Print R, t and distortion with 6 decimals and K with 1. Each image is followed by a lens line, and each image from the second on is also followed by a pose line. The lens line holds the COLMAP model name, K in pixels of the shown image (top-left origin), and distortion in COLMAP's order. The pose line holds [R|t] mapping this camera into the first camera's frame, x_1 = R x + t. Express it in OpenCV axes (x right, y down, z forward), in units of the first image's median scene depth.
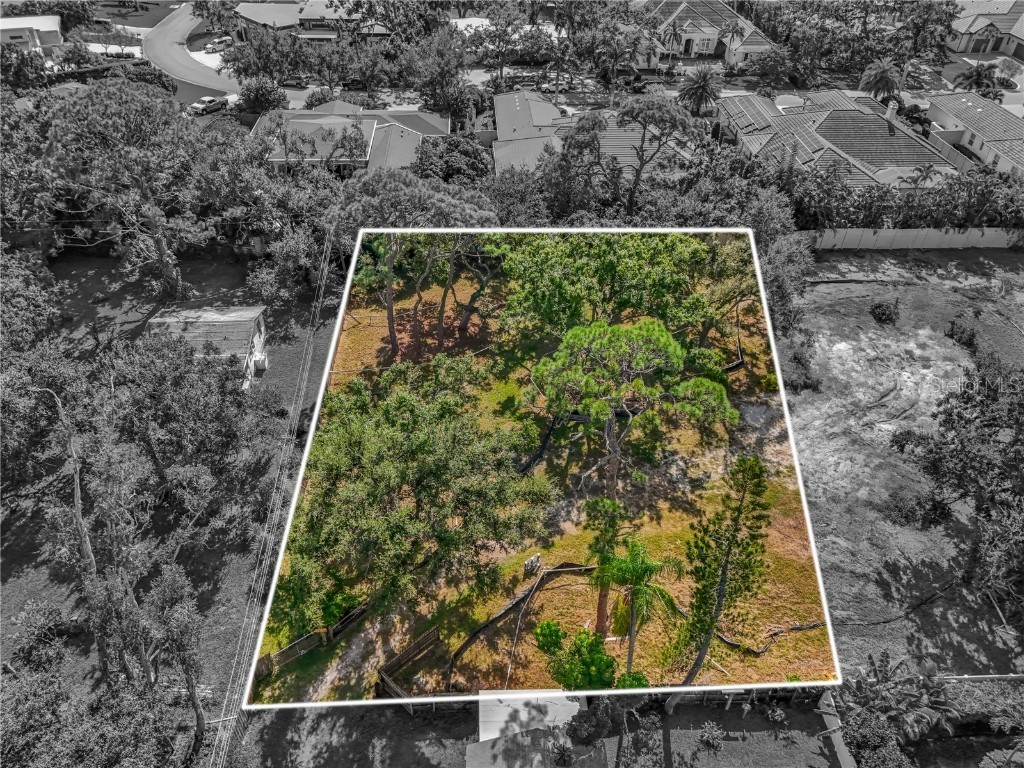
lens RADIAL K [[760.1, 0, 506.9], [0, 760.1, 373.8], [0, 0, 1]] dist [0.065970, -0.066693]
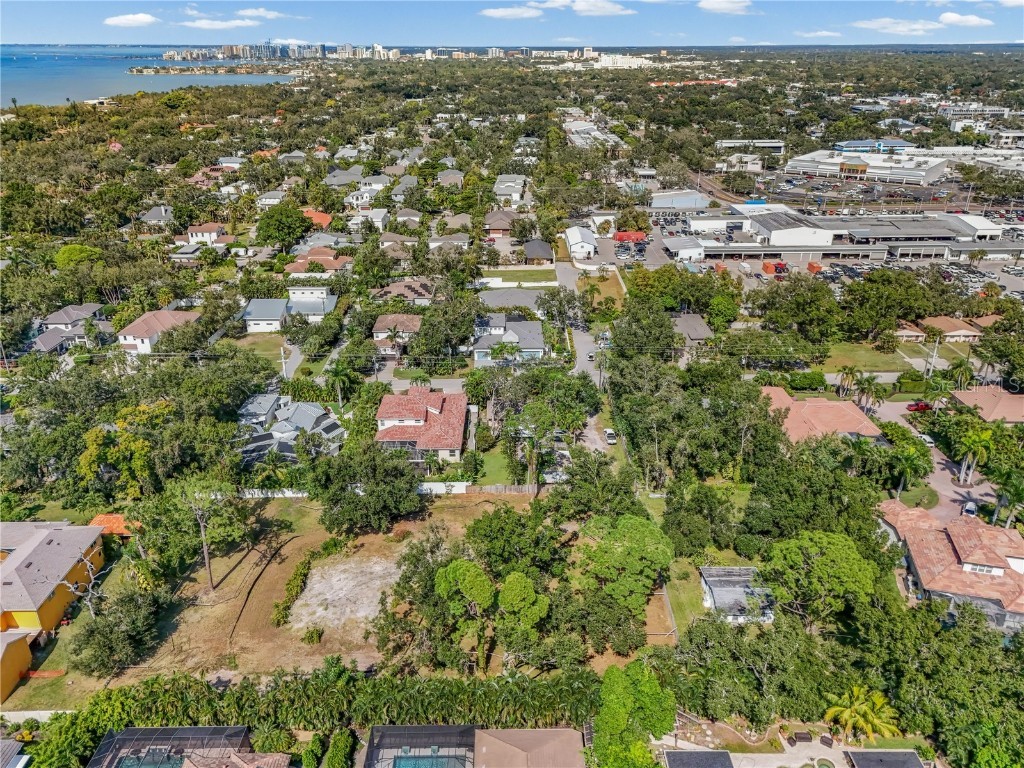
lens RADIAL K [[766.4, 0, 510.8], [0, 766.4, 390.0], [0, 0, 1]] dist [0.067567, -0.057287]
pose [[-0.999139, -0.026624, 0.031834, 0.090470], [0.016006, 0.460510, 0.887510, -1.913133], [-0.038289, 0.887255, -0.459687, 1.475901]]
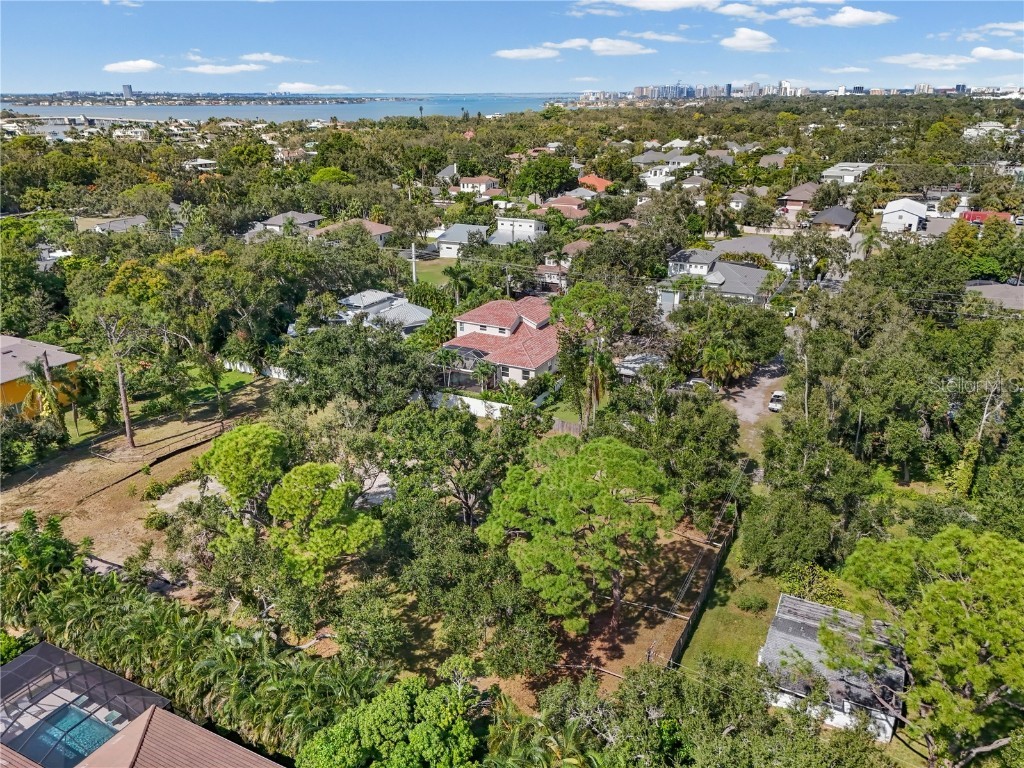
lens RADIAL K [[766.4, 0, 510.8], [0, 766.4, 390.0], [0, 0, 1]] dist [0.067567, -0.057287]
pose [[-0.865072, -0.188457, 0.464903, -0.443850], [0.306739, 0.534596, 0.787476, -1.012529], [-0.396941, 0.823827, -0.404657, 1.284827]]
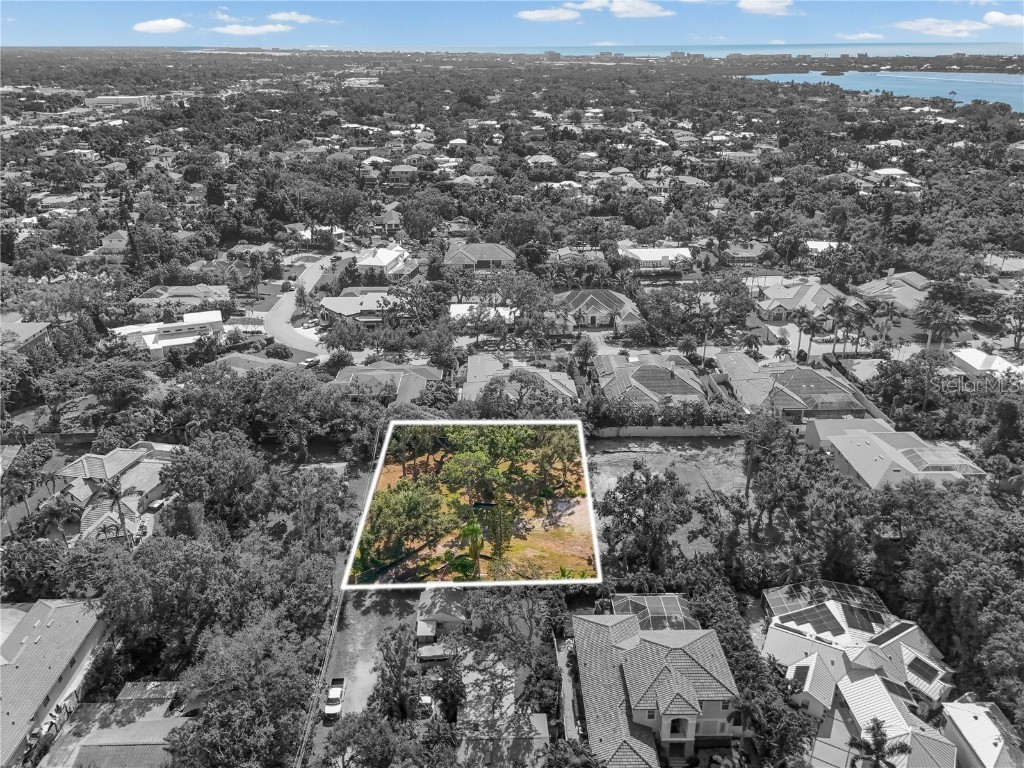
lens RADIAL K [[760.8, 0, 512.0], [0, 760.8, 384.0], [0, 0, 1]] dist [0.074874, -0.065110]
pose [[0.999565, -0.011568, -0.027143, 0.240306], [0.004355, 0.967706, -0.252043, 0.273261], [0.029182, 0.251815, 0.967335, -1.283516]]
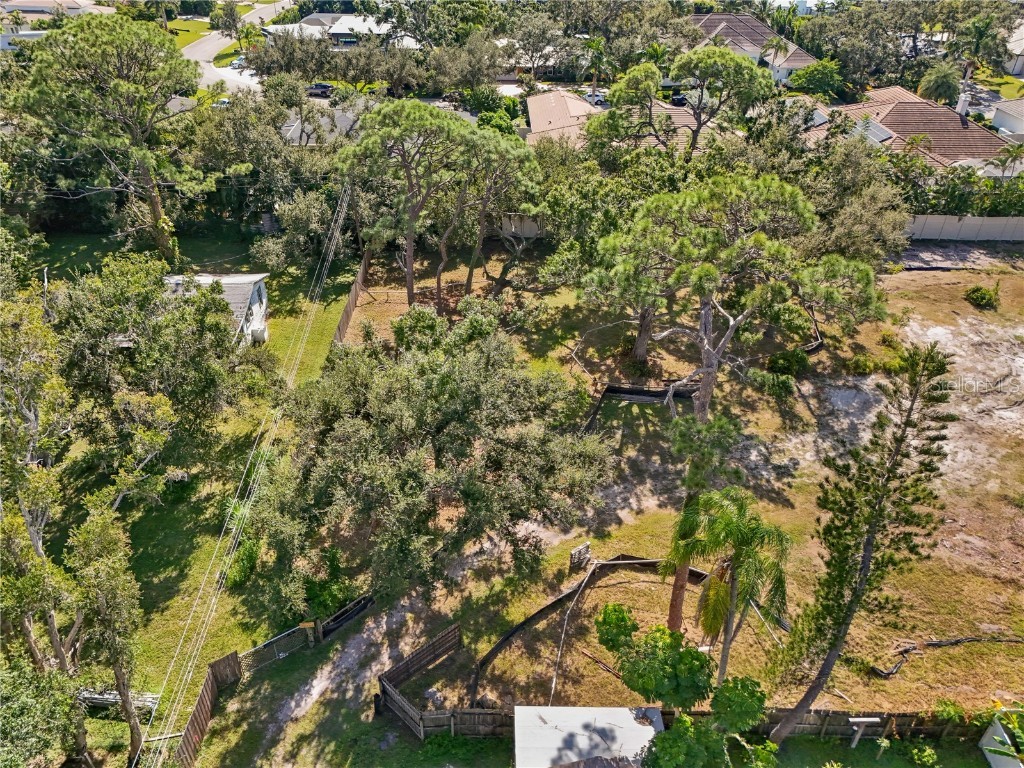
lens RADIAL K [[754.5, 0, 504.5], [0, 754.5, 384.6], [0, 0, 1]] dist [0.026802, -0.007212]
pose [[0.999407, 0.012533, -0.032066, -0.018935], [-0.014835, 0.997252, -0.072589, 0.103457], [0.031068, 0.073021, 0.996846, 0.166897]]
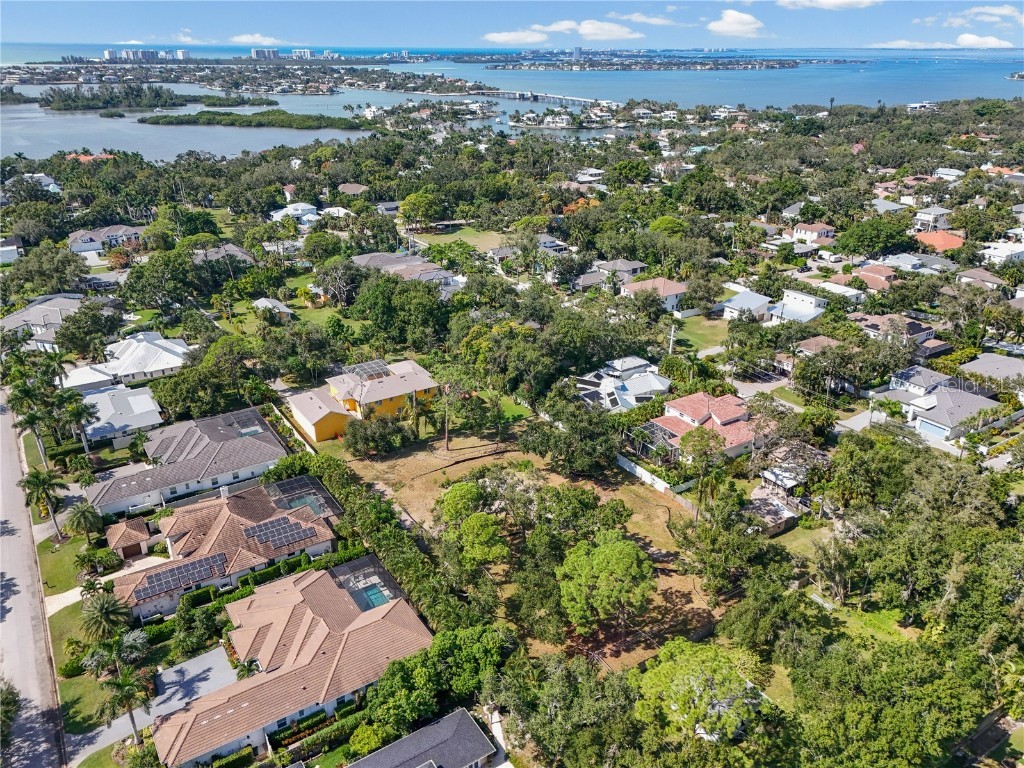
lens RADIAL K [[760.8, 0, 512.0], [0, 760.8, 384.0], [0, 0, 1]] dist [0.074874, -0.065110]
pose [[-0.506971, -0.364443, 0.781128, -1.194446], [0.524083, 0.589147, 0.615014, -1.610496], [-0.684337, 0.721170, -0.107682, 1.022194]]
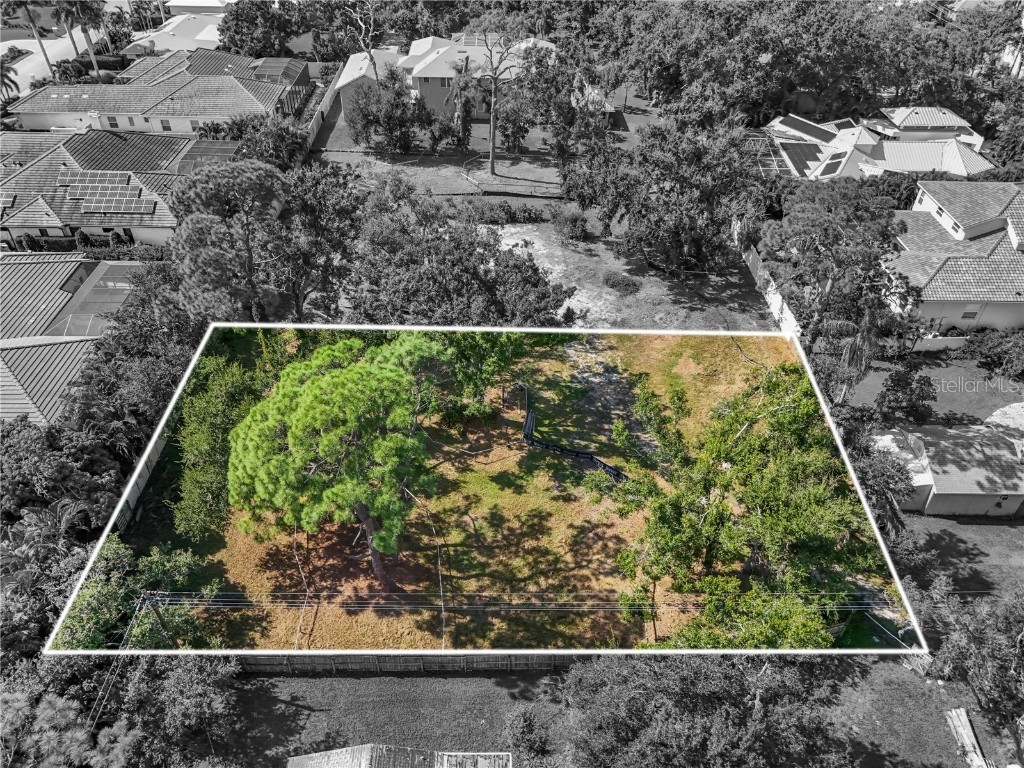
lens RADIAL K [[749.9, 0, 510.2], [0, 749.9, 389.2], [0, 0, 1]] dist [0.068002, -0.058097]
pose [[0.029924, -0.640673, 0.767231, -0.604684], [0.605776, 0.622174, 0.495917, -0.460201], [-0.795072, 0.449931, 0.406722, 0.592698]]
